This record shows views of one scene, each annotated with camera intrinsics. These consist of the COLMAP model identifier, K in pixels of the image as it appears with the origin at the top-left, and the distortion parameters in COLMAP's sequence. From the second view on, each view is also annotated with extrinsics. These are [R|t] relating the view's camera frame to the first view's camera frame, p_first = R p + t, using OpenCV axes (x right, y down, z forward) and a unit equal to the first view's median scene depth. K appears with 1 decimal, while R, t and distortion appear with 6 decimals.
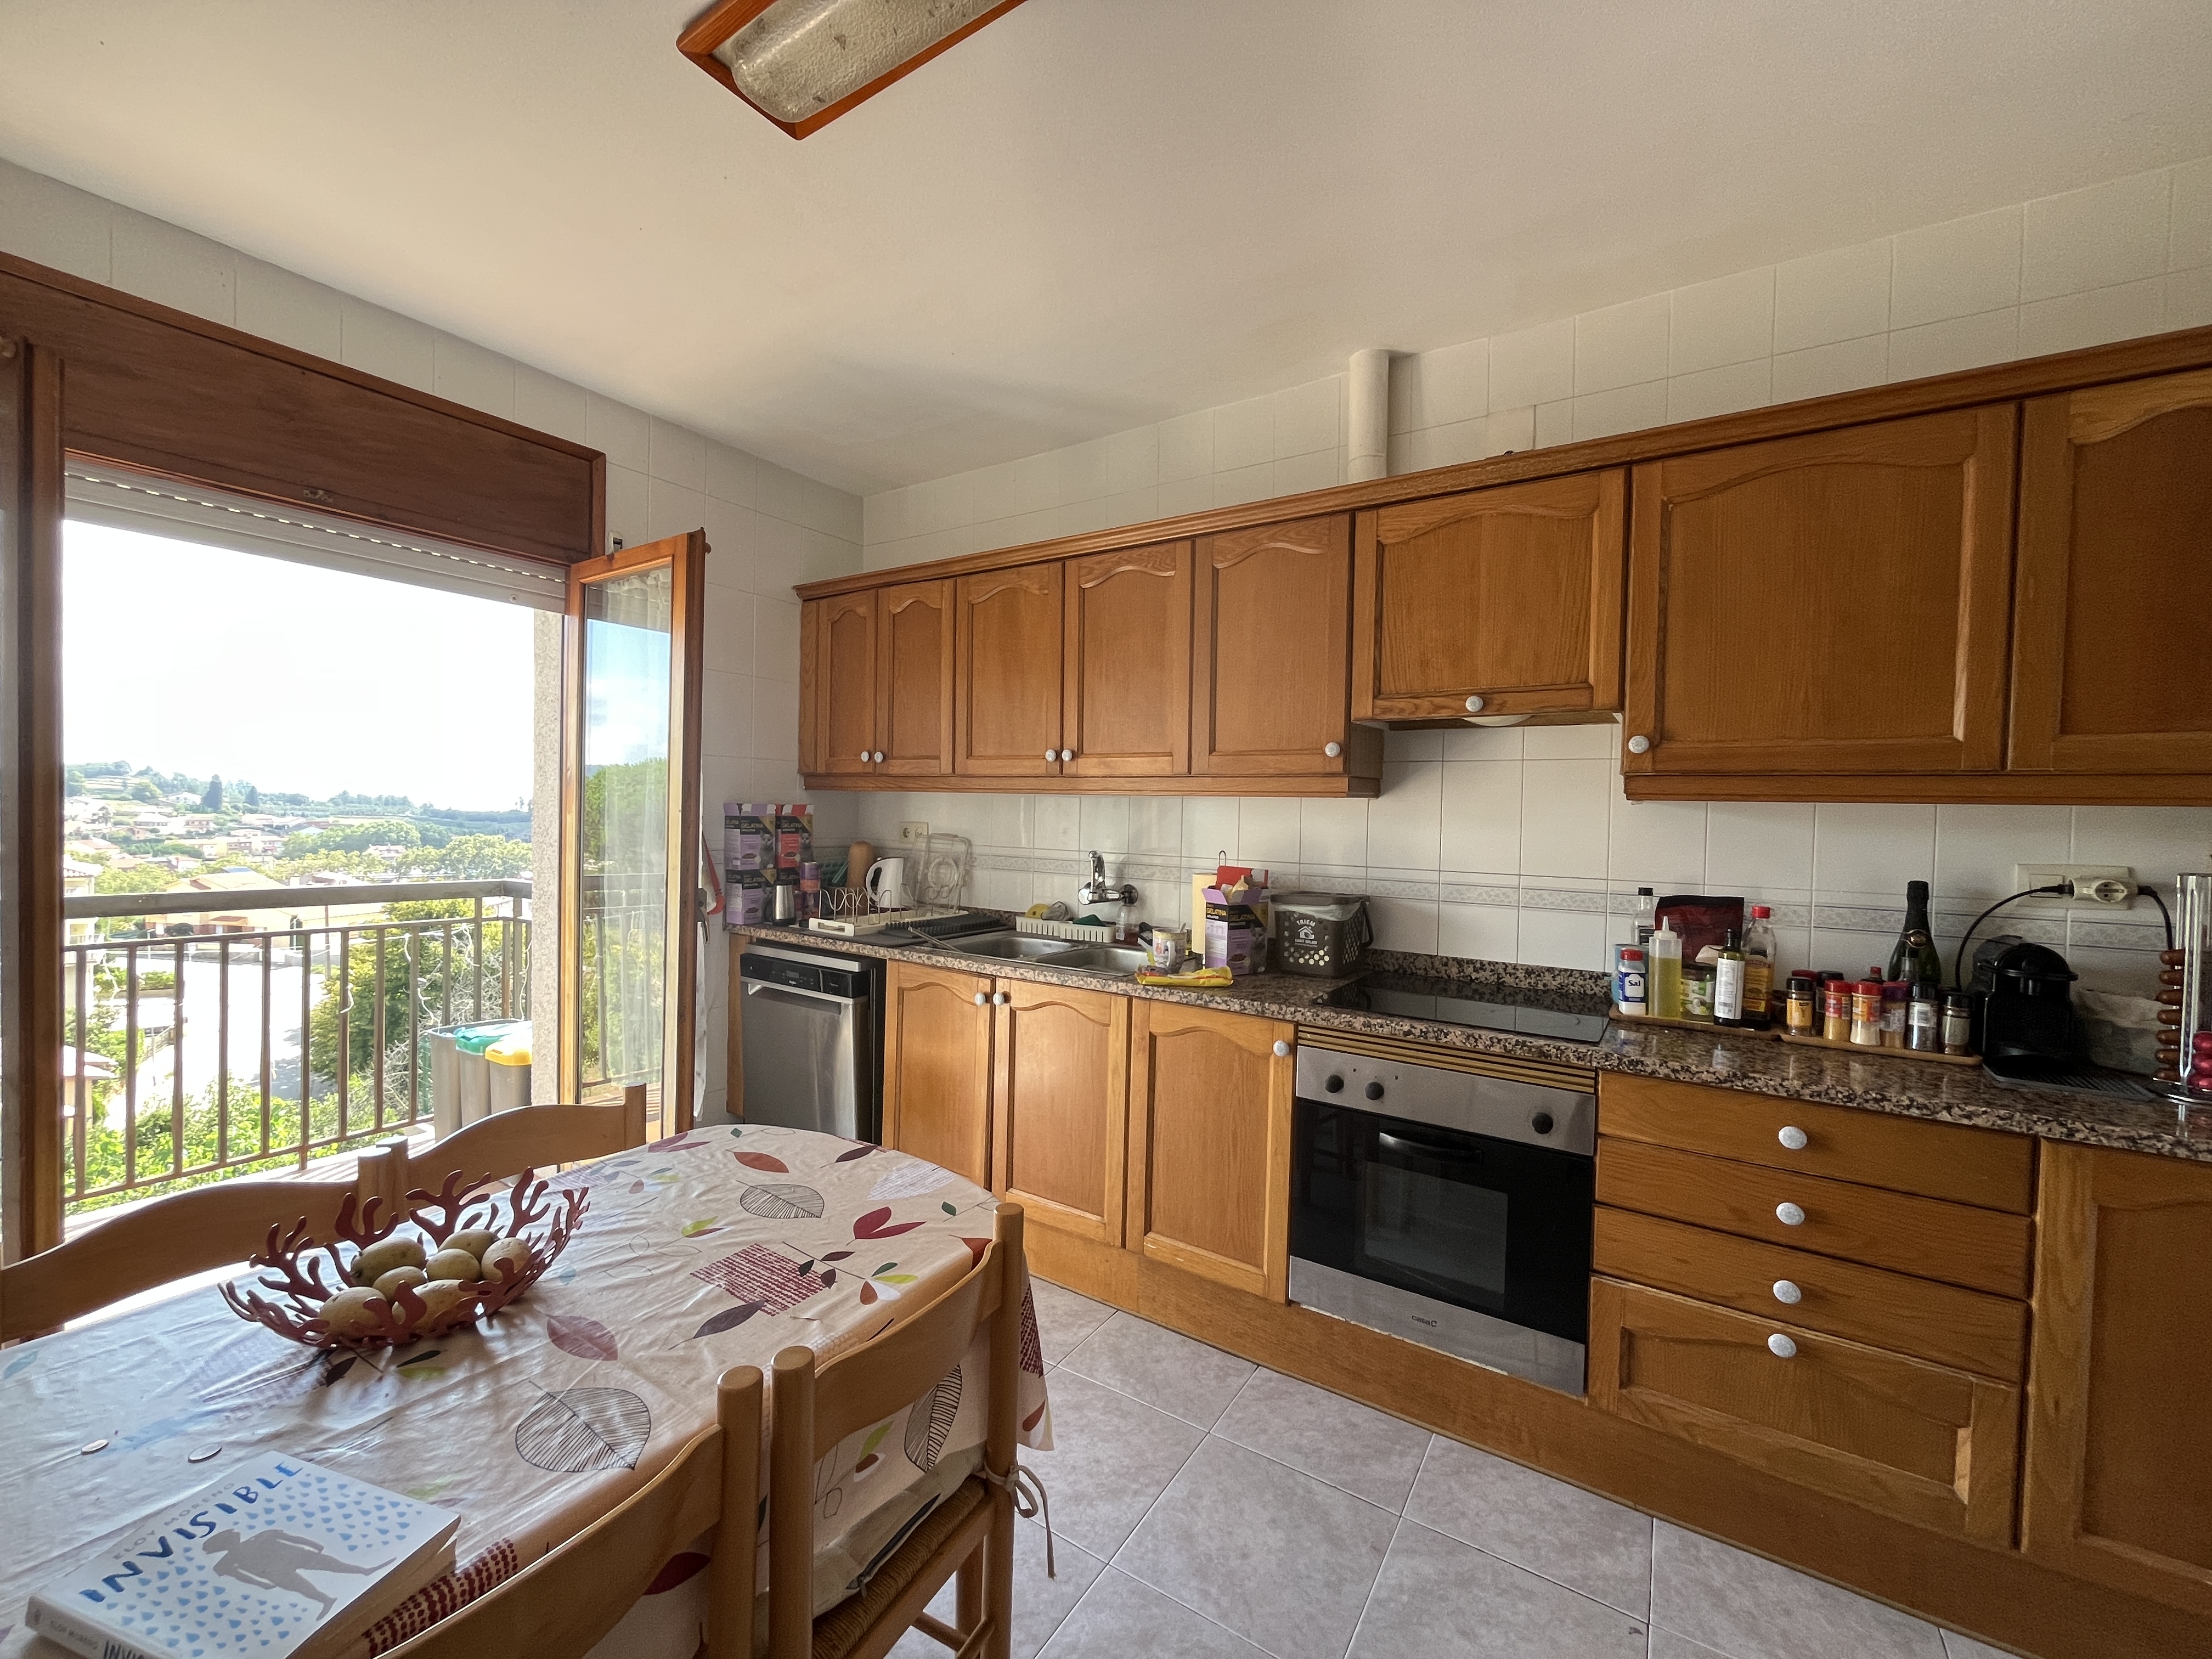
lens RADIAL K [[895.9, 0, 1109.1], [0, 895.9, 825.0], [0, 0, 1]] dist [-0.000340, -0.000579]
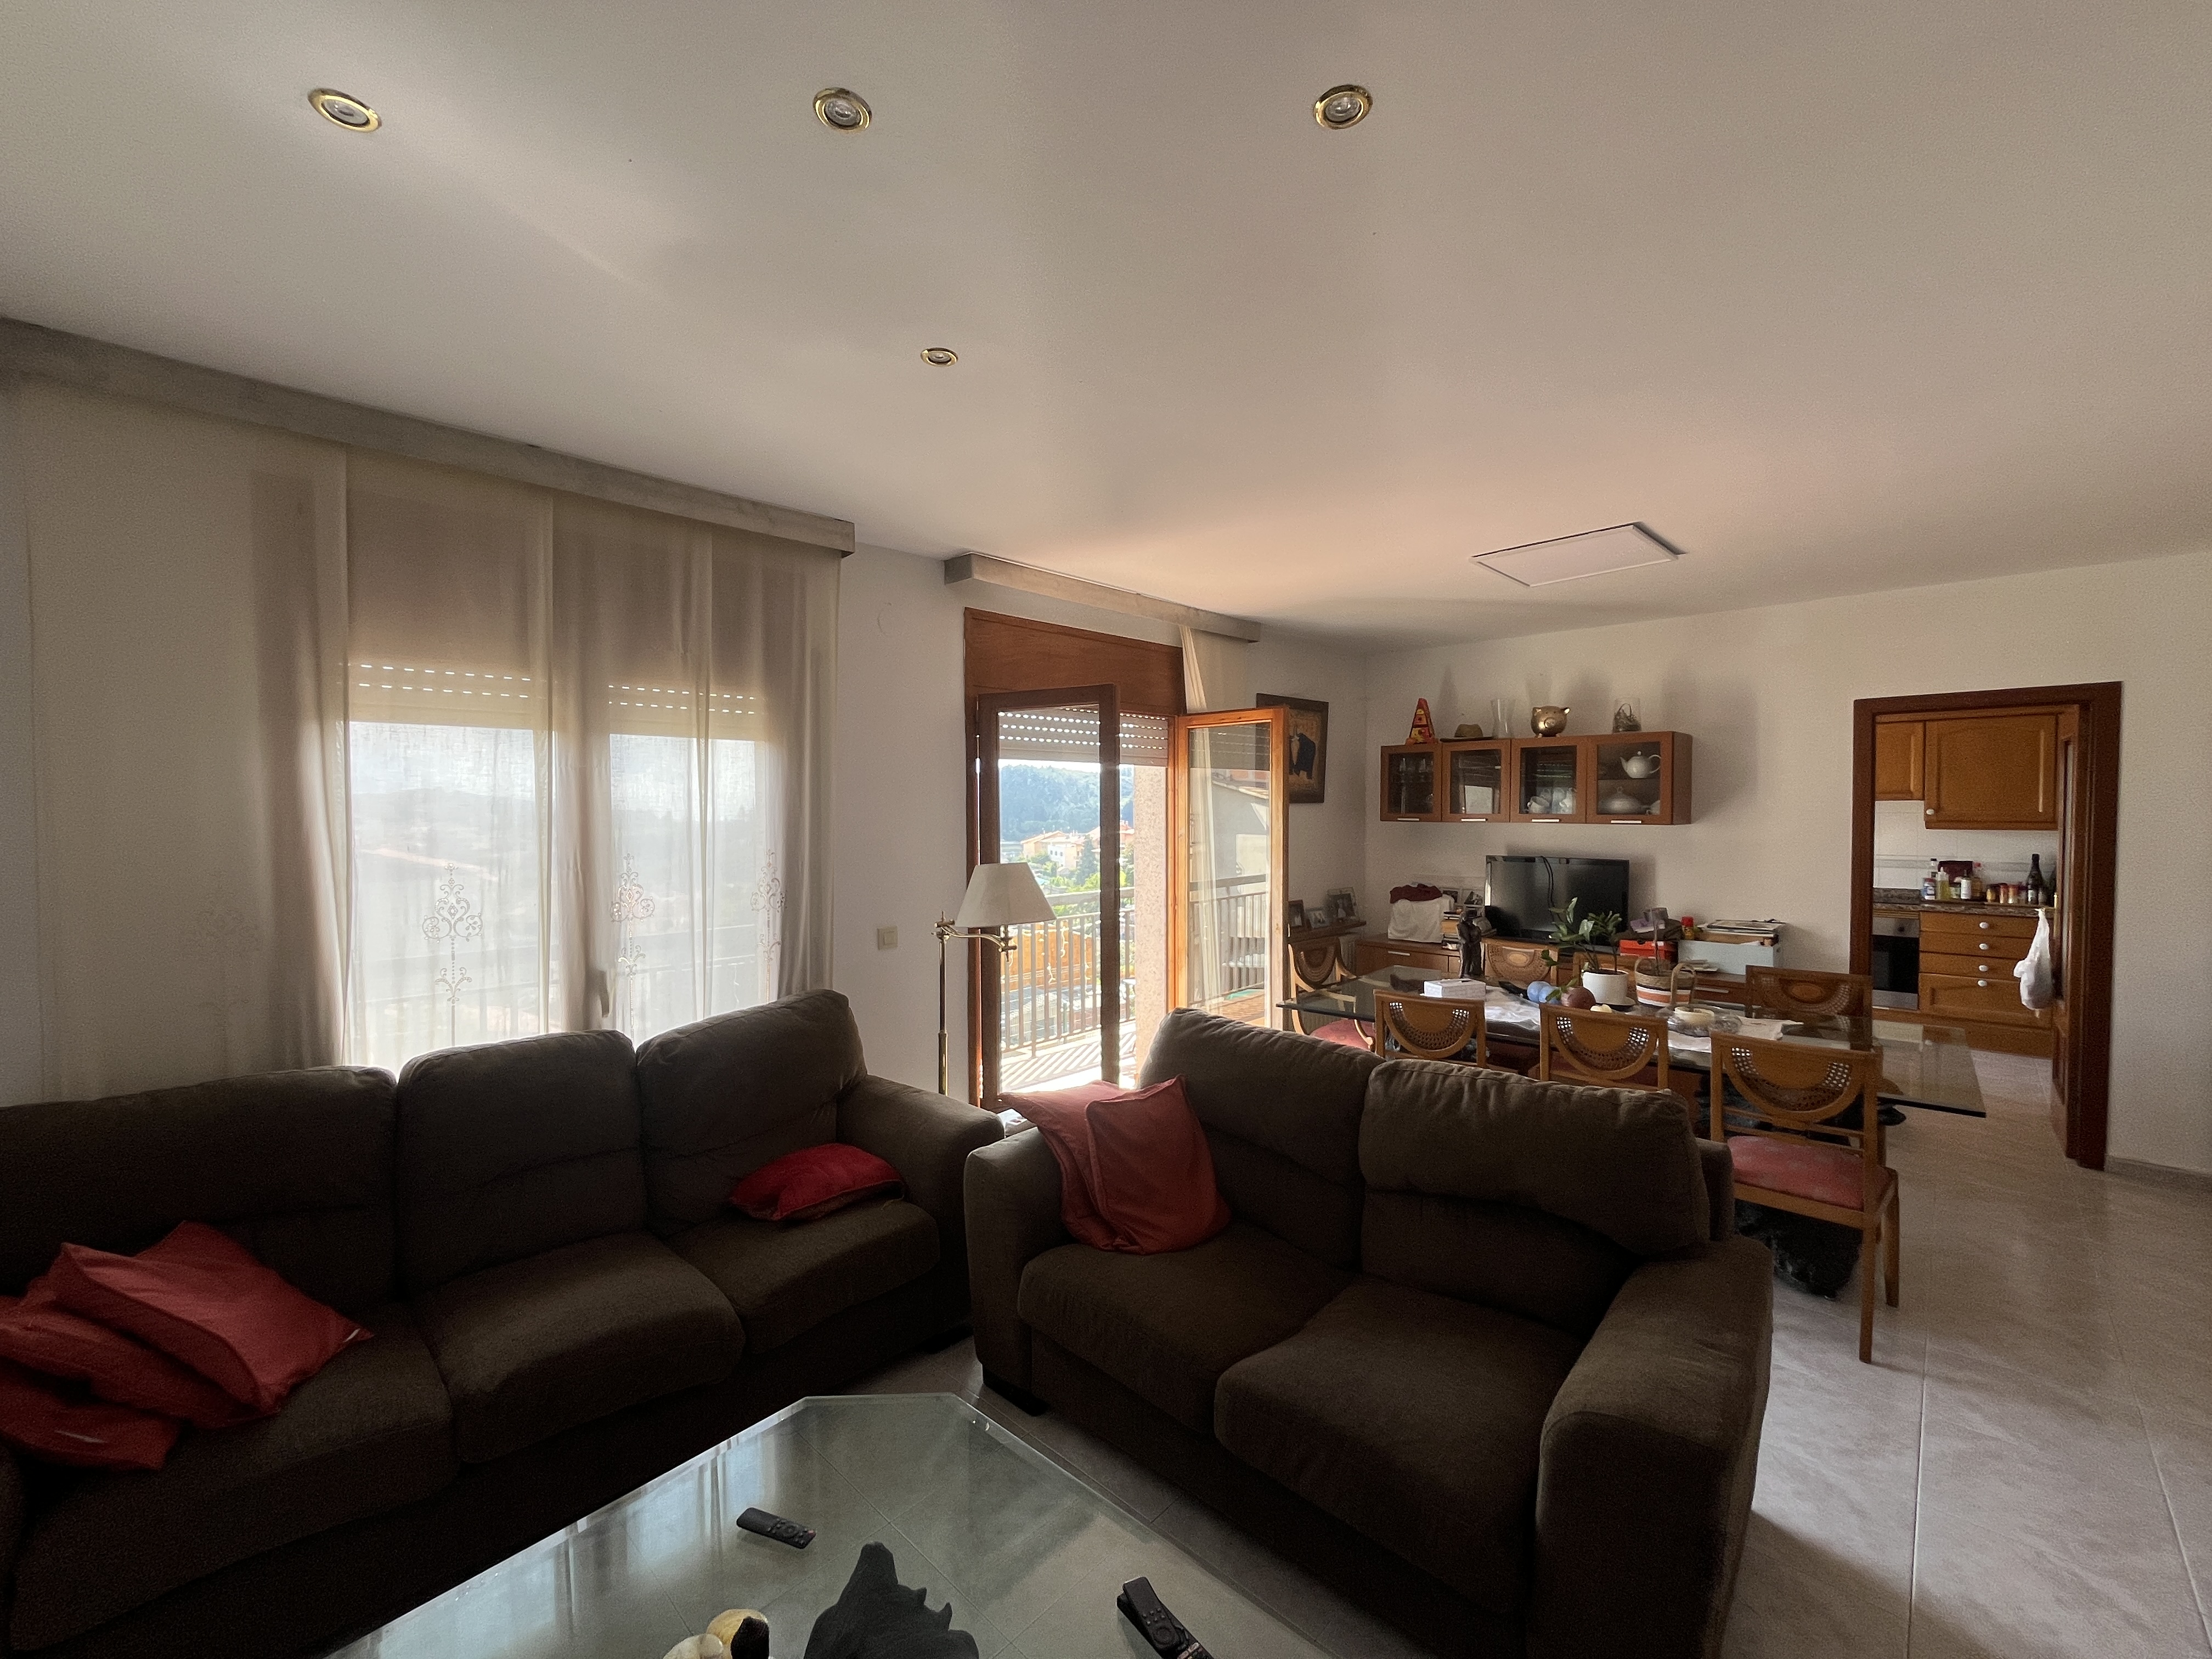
lens RADIAL K [[895.9, 0, 1101.9], [0, 895.9, 834.8], [0, 0, 1]] dist [-0.000340, -0.000579]
pose [[0.982644, -0.026175, -0.183645, -1.702749], [0.028794, 0.999518, 0.011608, -0.133391], [0.183253, -0.016694, 0.982924, -2.636537]]
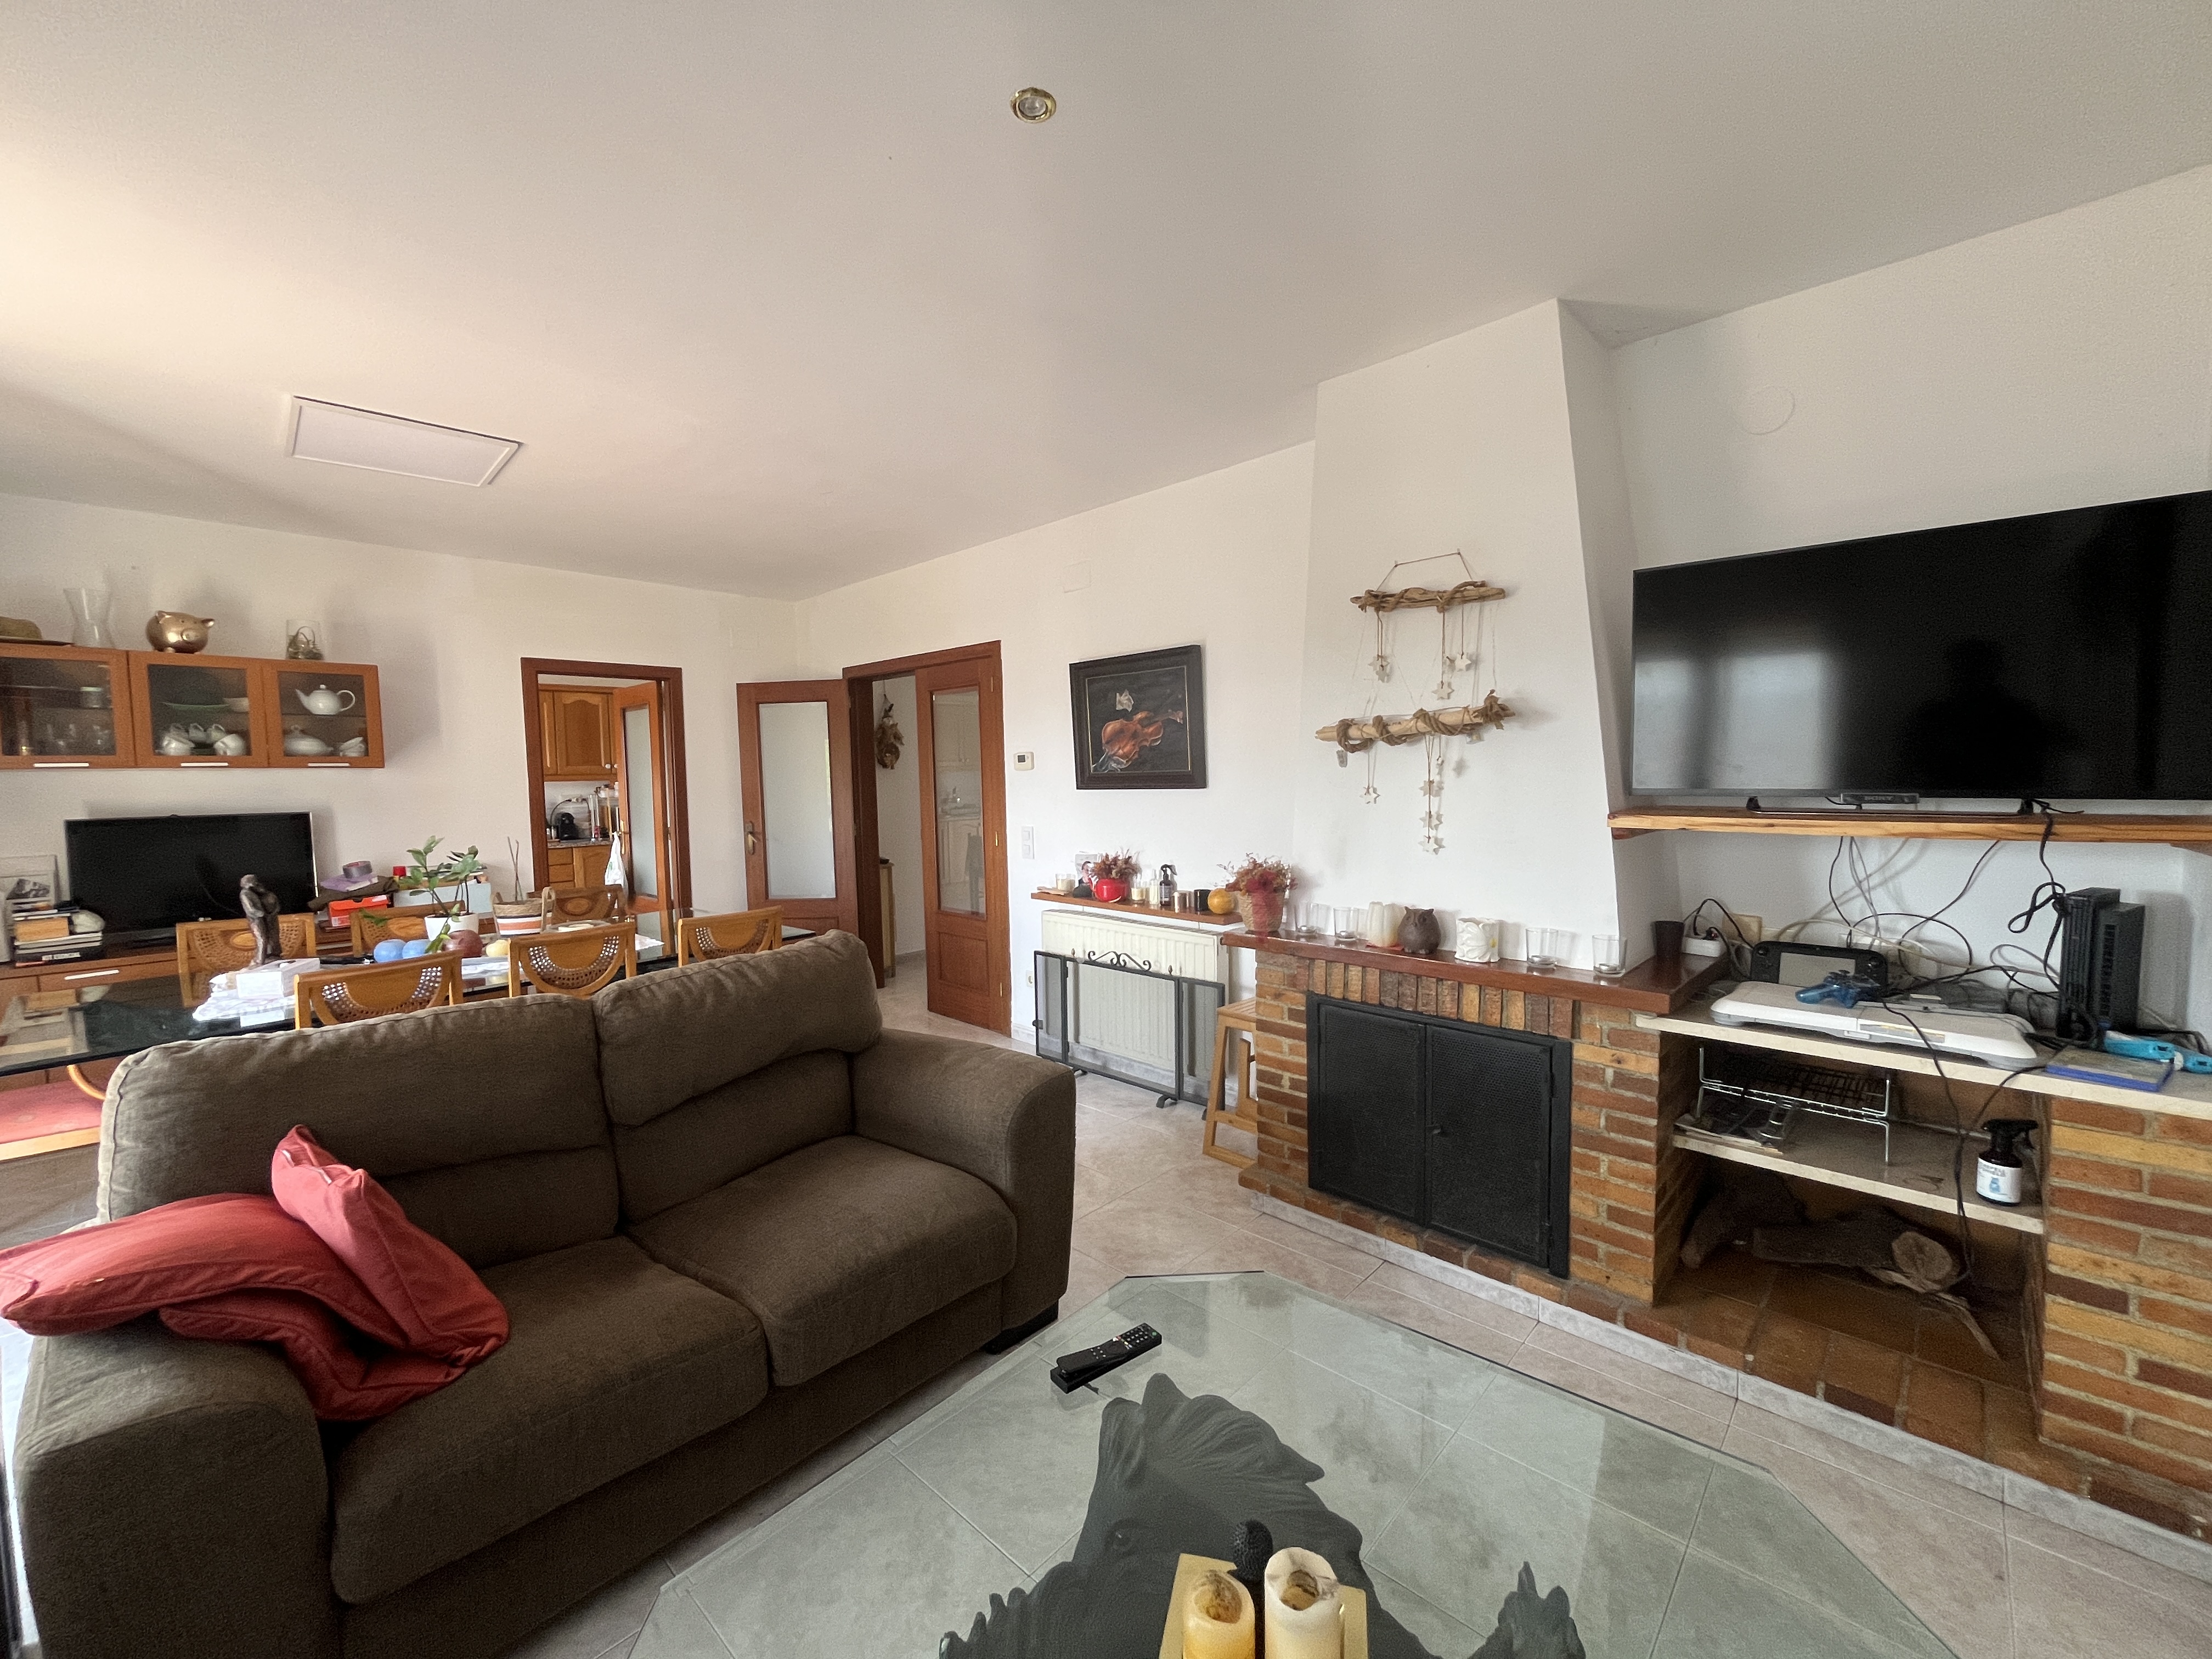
lens RADIAL K [[895.9, 0, 1101.1], [0, 895.9, 830.8], [0, 0, 1]] dist [-0.000340, -0.000579]
pose [[0.177346, -0.092892, 0.979755, -2.525568], [0.038986, 0.995417, 0.087320, -0.055274], [-0.983376, 0.022710, 0.180154, -2.126612]]
